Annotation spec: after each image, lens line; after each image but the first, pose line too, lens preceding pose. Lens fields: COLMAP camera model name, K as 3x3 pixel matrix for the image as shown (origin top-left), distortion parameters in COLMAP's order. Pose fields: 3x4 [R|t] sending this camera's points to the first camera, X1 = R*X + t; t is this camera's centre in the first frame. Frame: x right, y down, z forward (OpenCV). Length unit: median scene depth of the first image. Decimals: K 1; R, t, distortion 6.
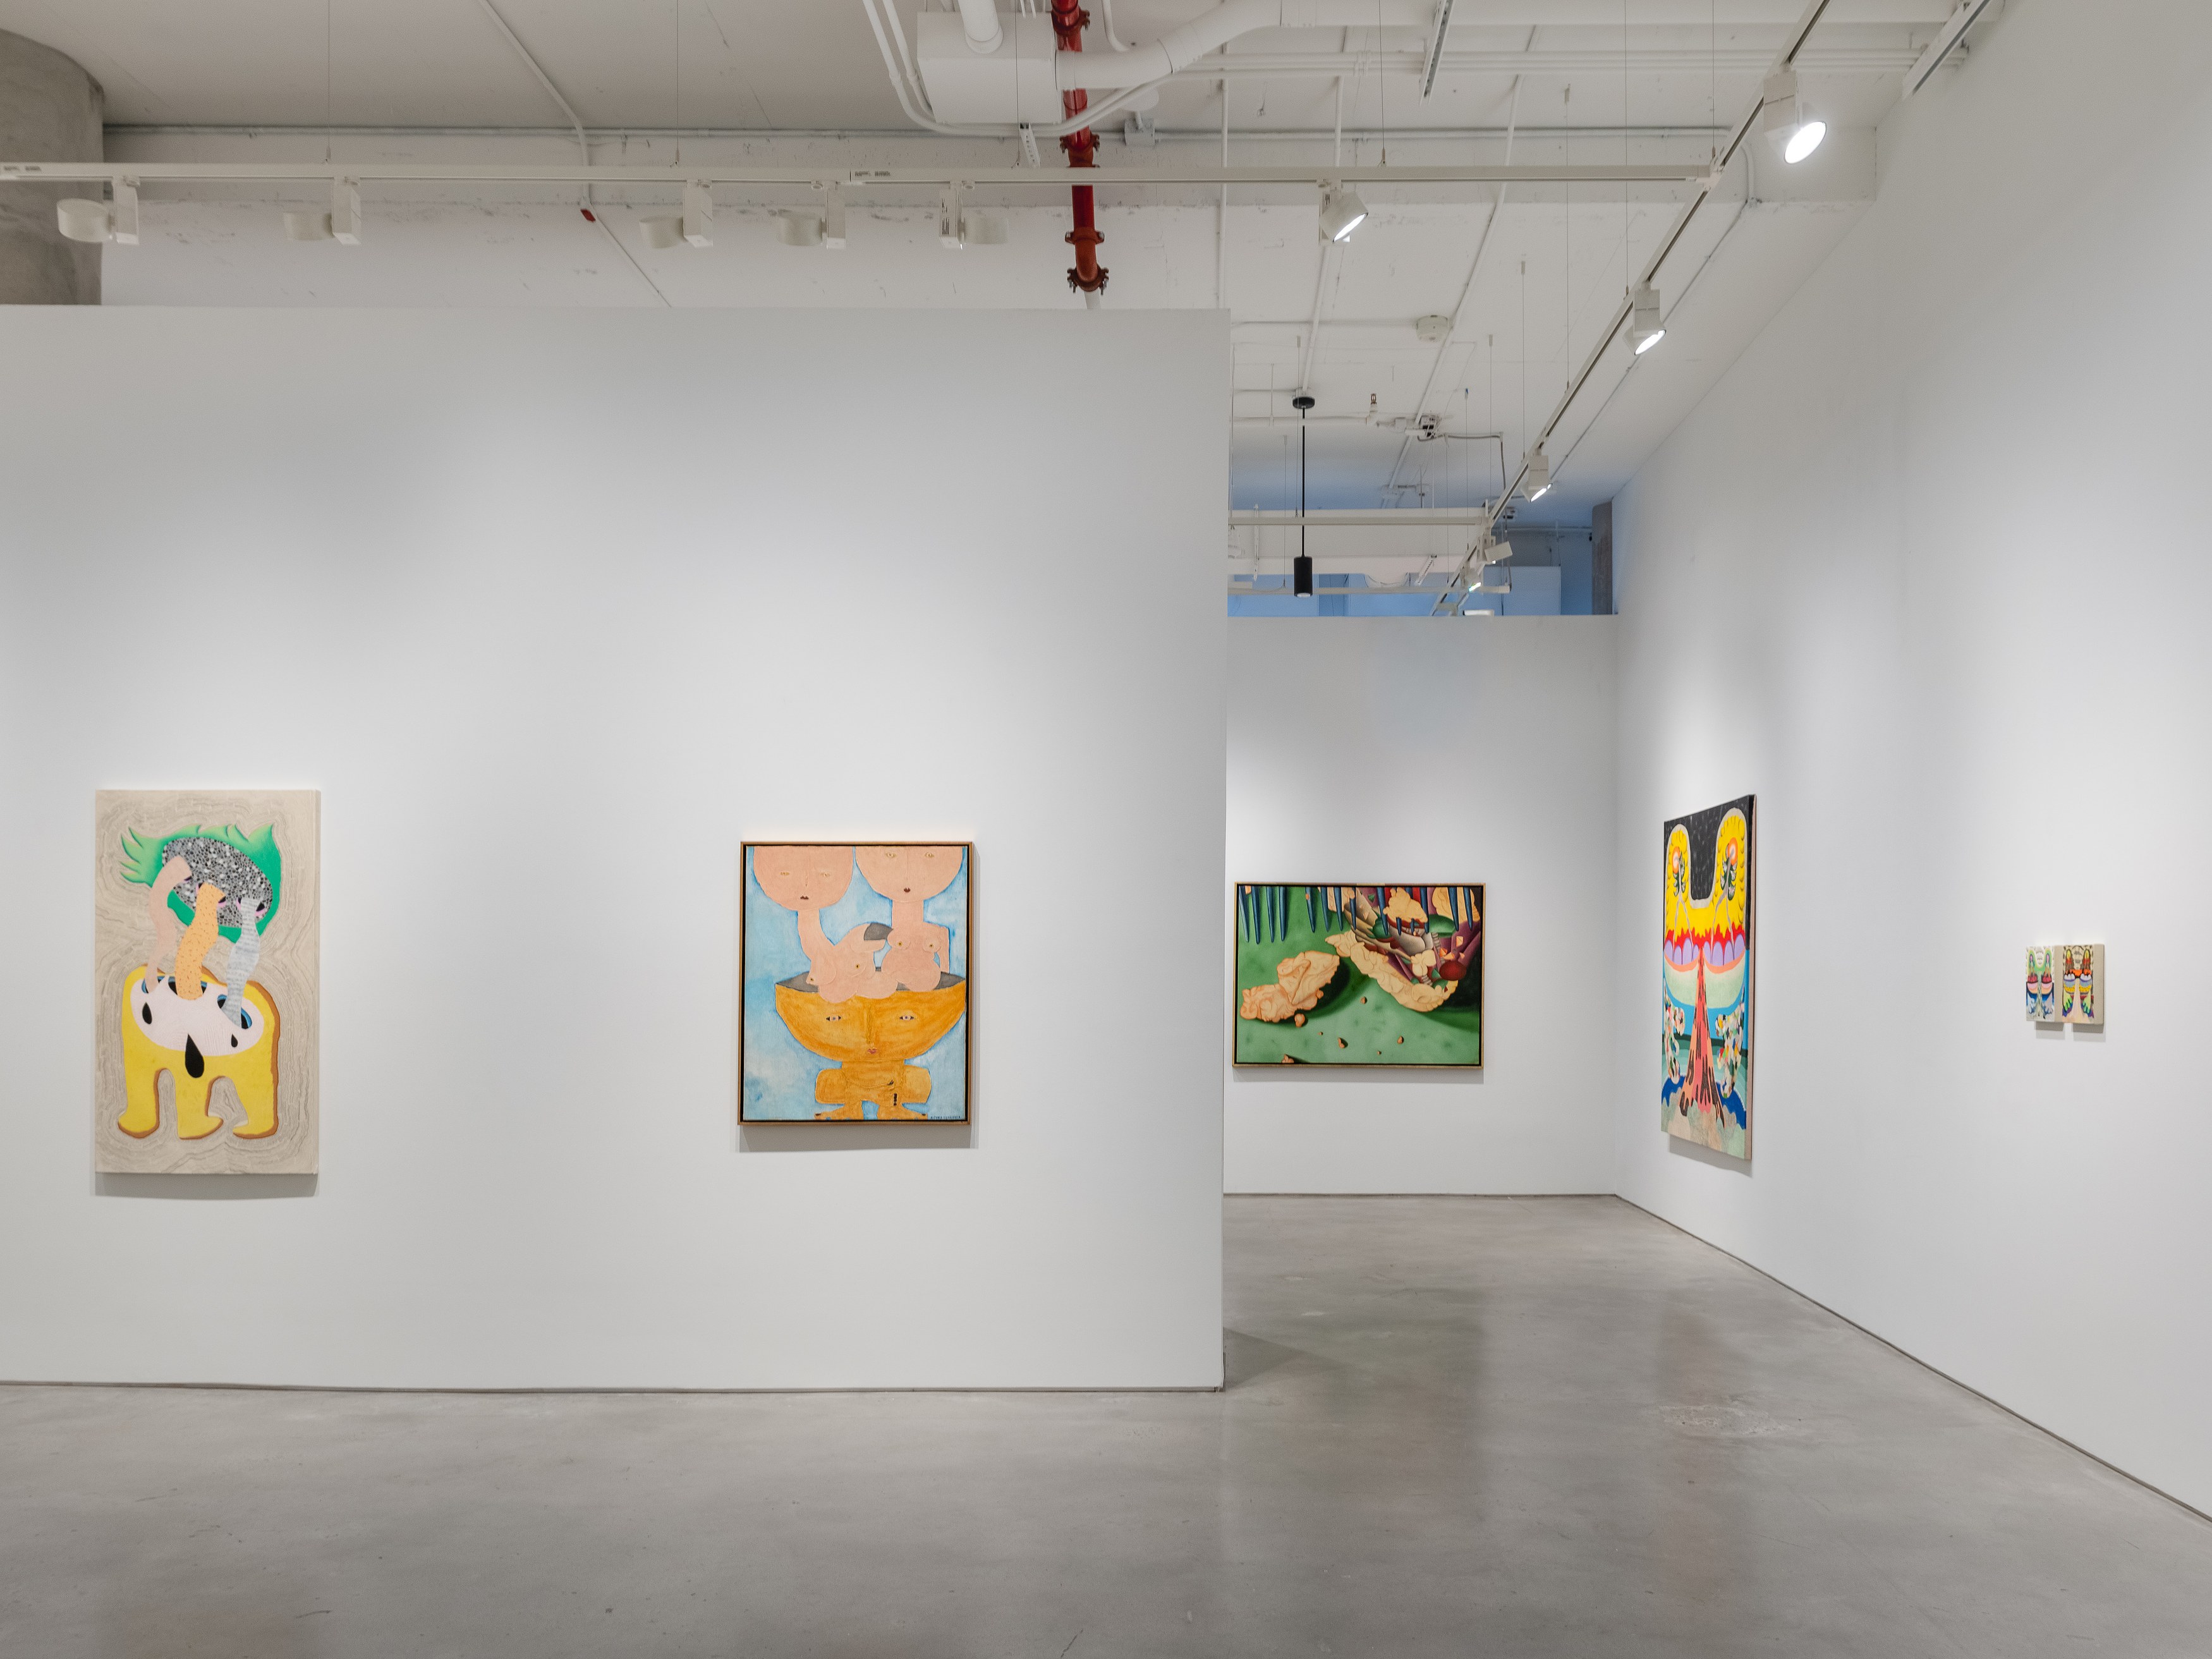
lens RADIAL K [[1778.4, 0, 1177.6], [0, 1778.4, 946.8], [0, 0, 1]] dist [0.080768, -0.125681]
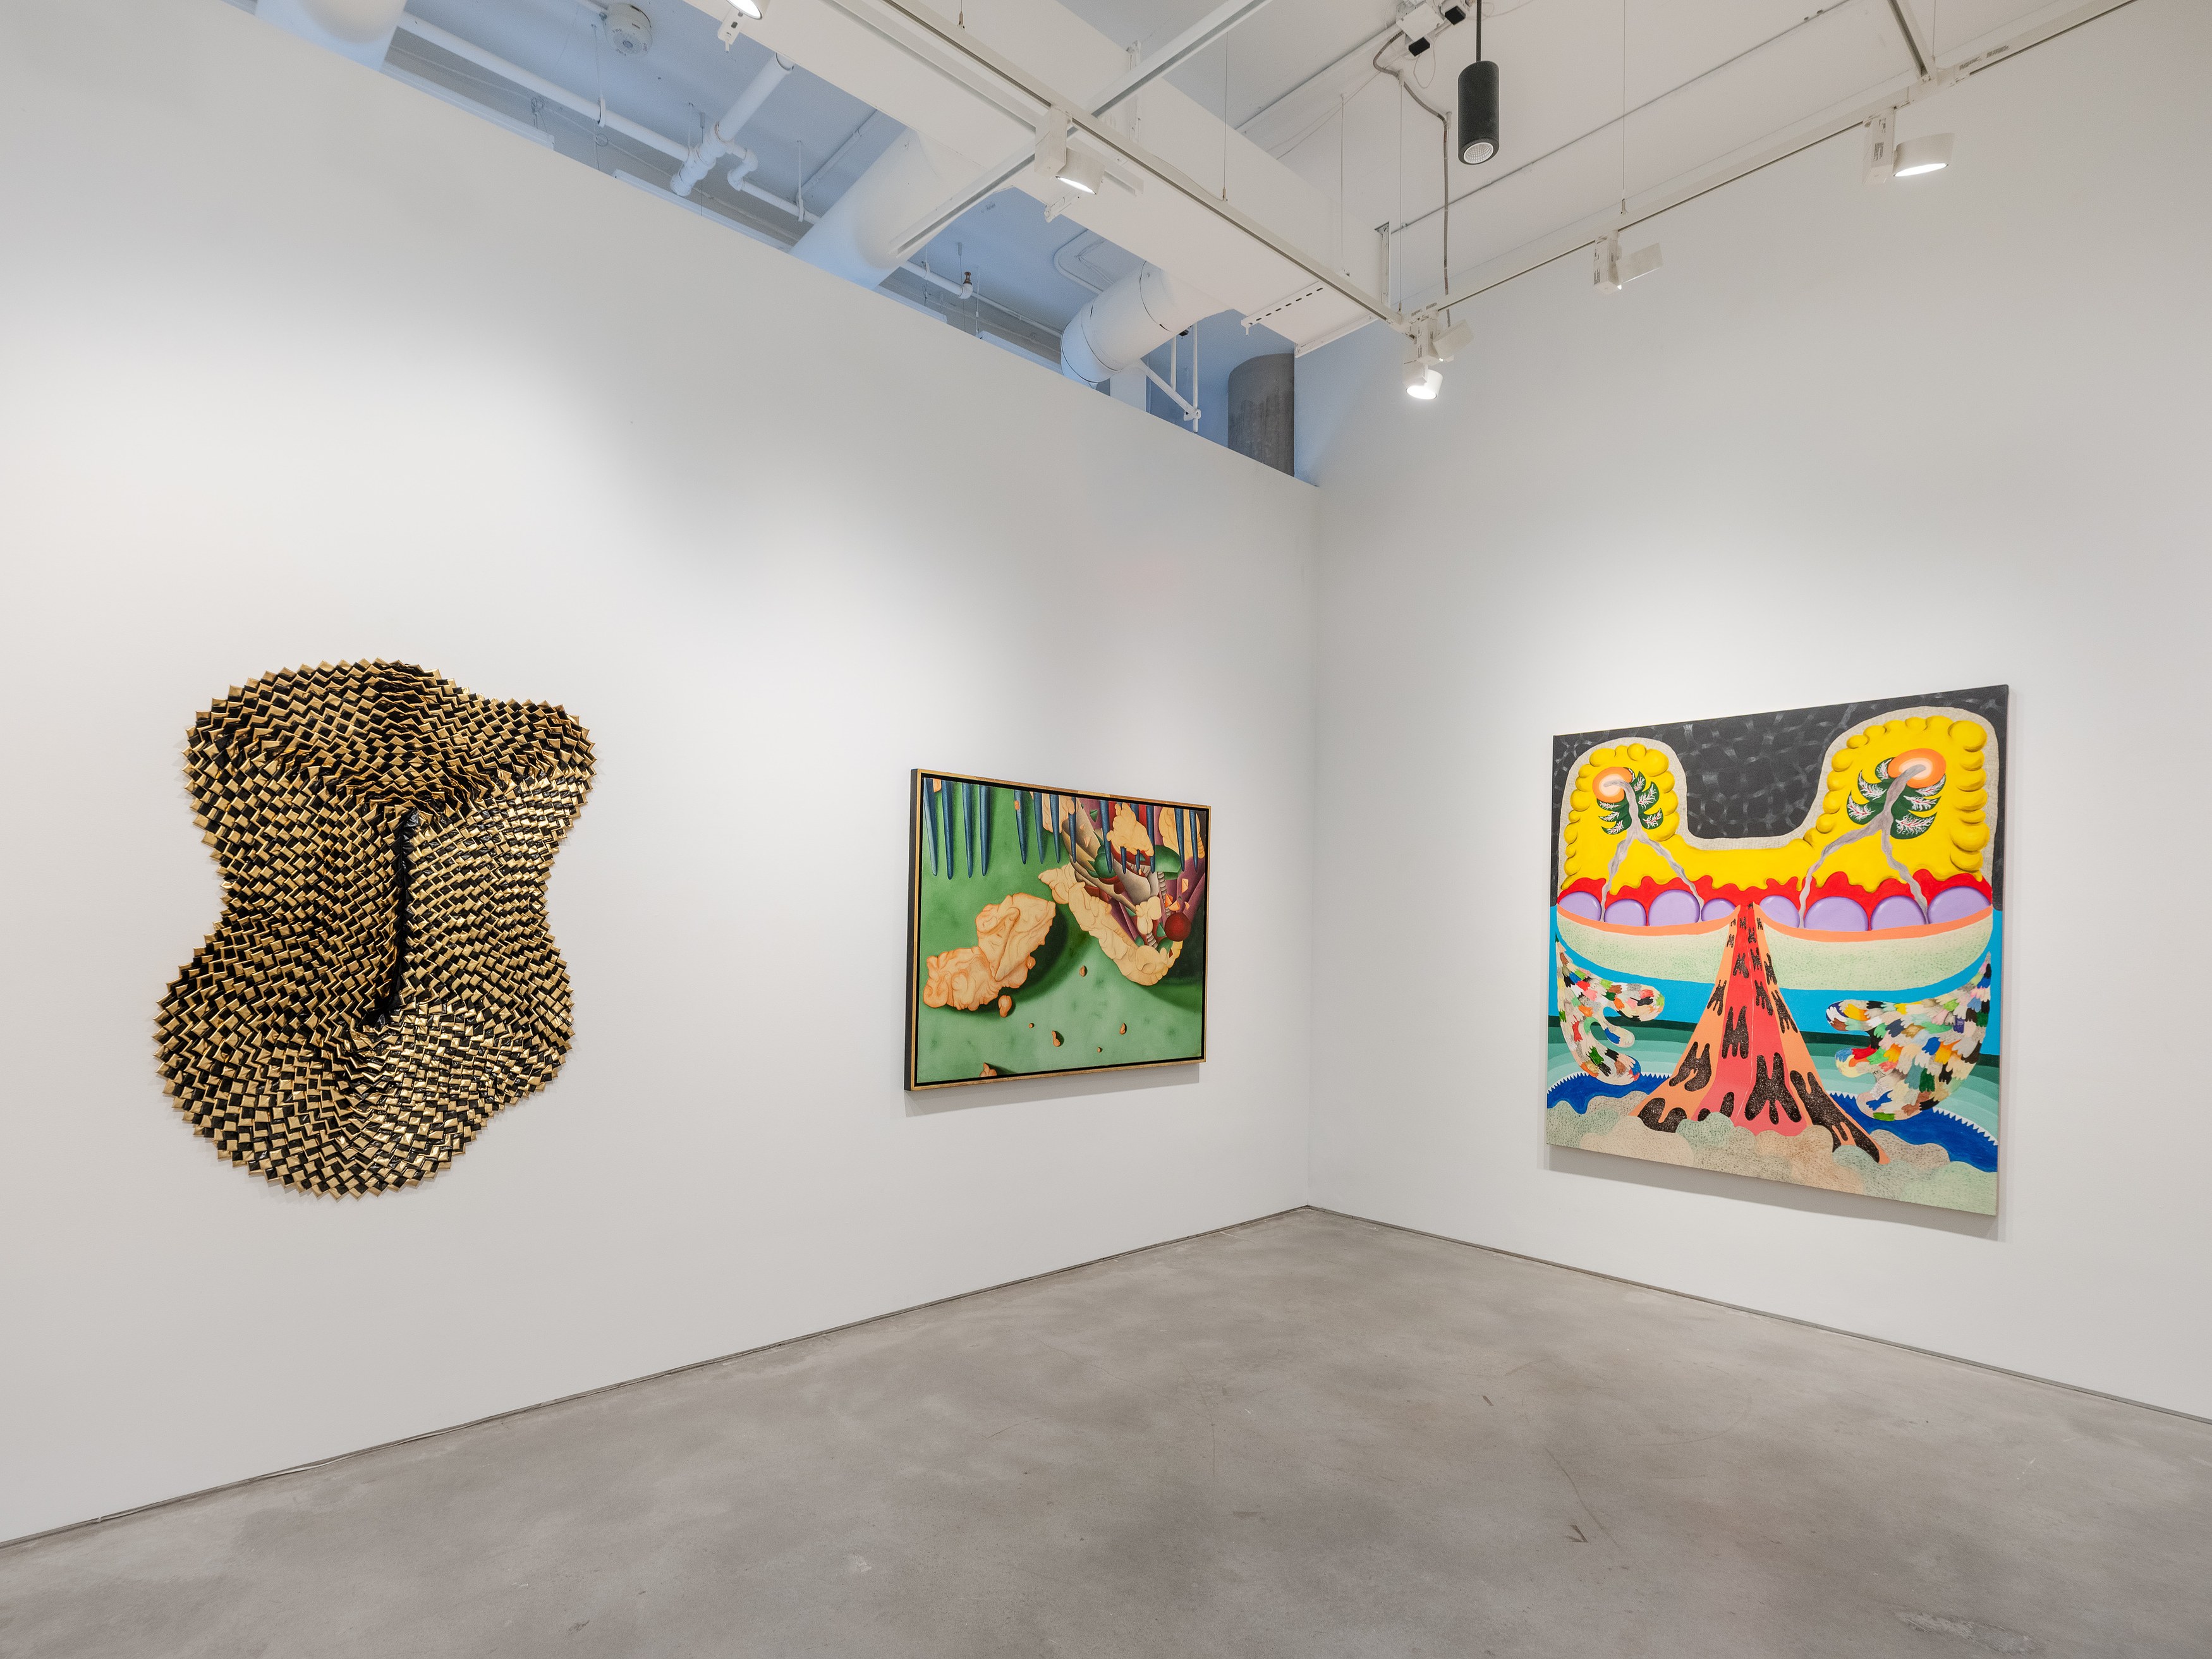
lens RADIAL K [[1122.9, 0, 1096.4], [0, 1122.9, 919.1], [0, 0, 1]] dist [0.002311, -0.000257]
pose [[0.731029, 0.010071, 0.682272, -0.324682], [-0.023869, 0.999657, 0.010818, 0.012233], [-0.681929, -0.024193, 0.731018, 1.306727]]
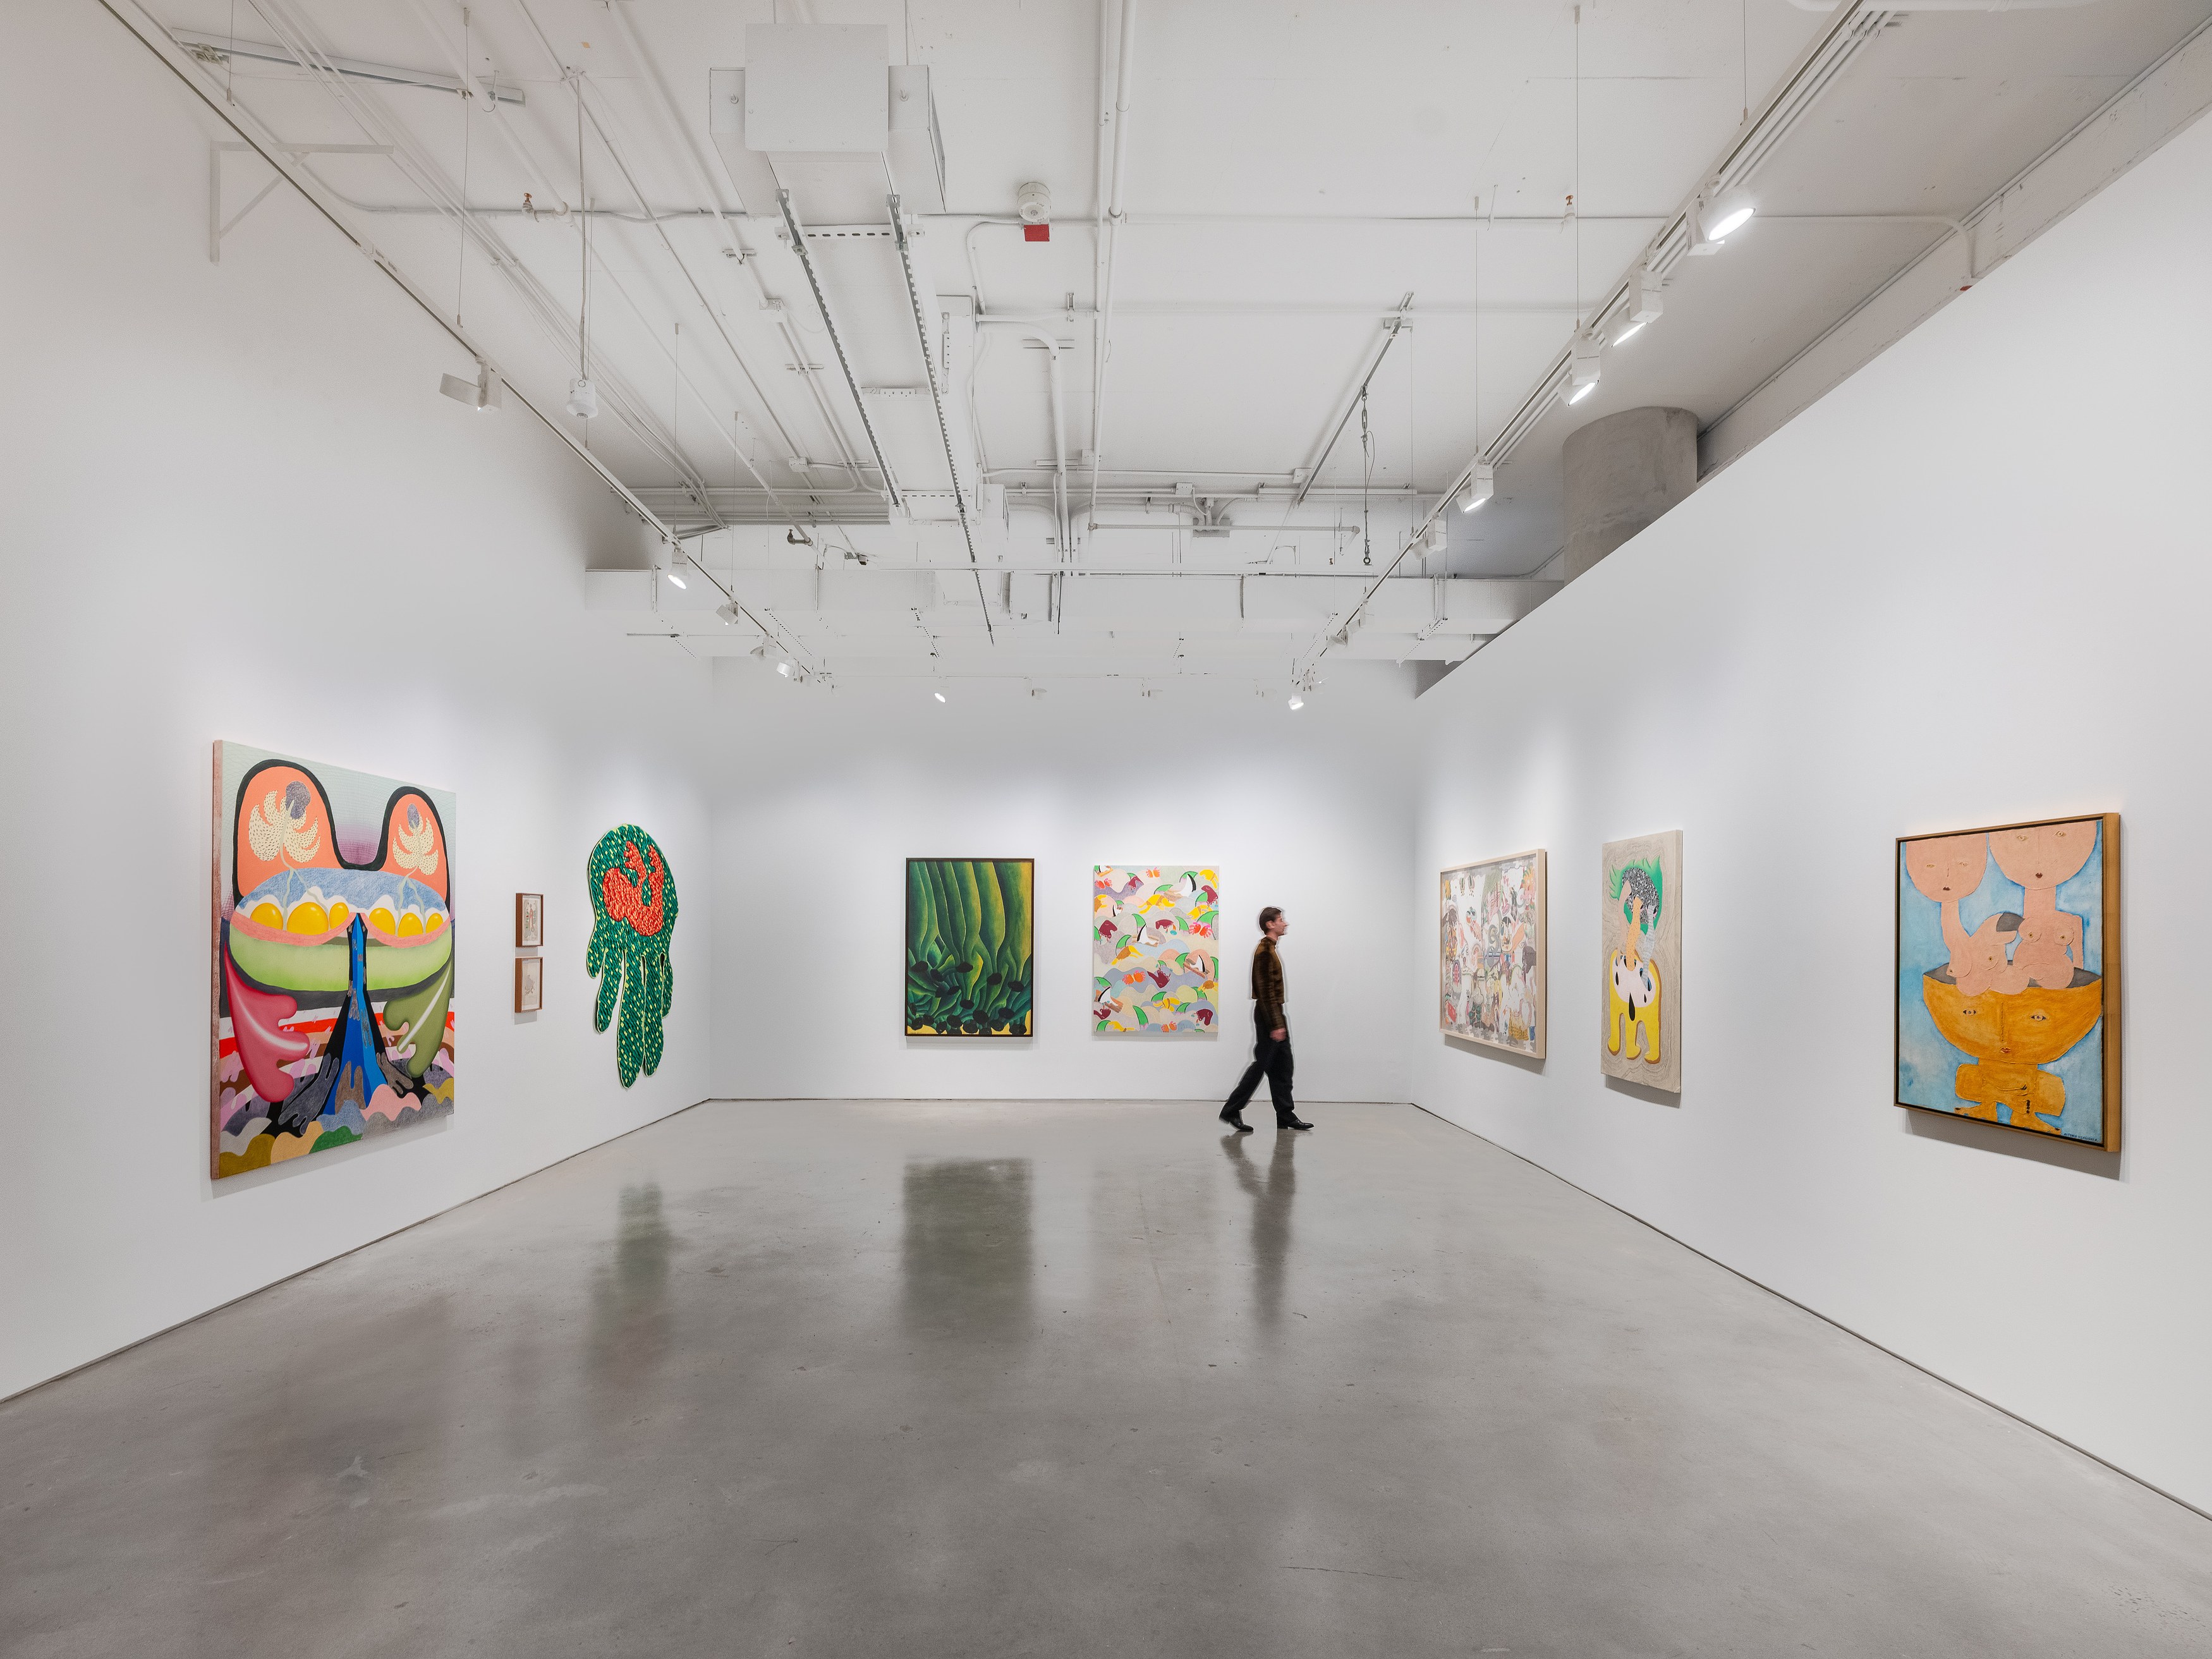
lens RADIAL K [[1058.3, 0, 1097.2], [0, 1058.3, 914.7], [0, 0, 1]] dist [0.001225, 0.000348]
pose [[0.019105, -0.020011, -0.999617, 0.372424], [0.003803, 0.999794, -0.019942, -0.002997], [0.999810, -0.003421, 0.019177, 0.514919]]
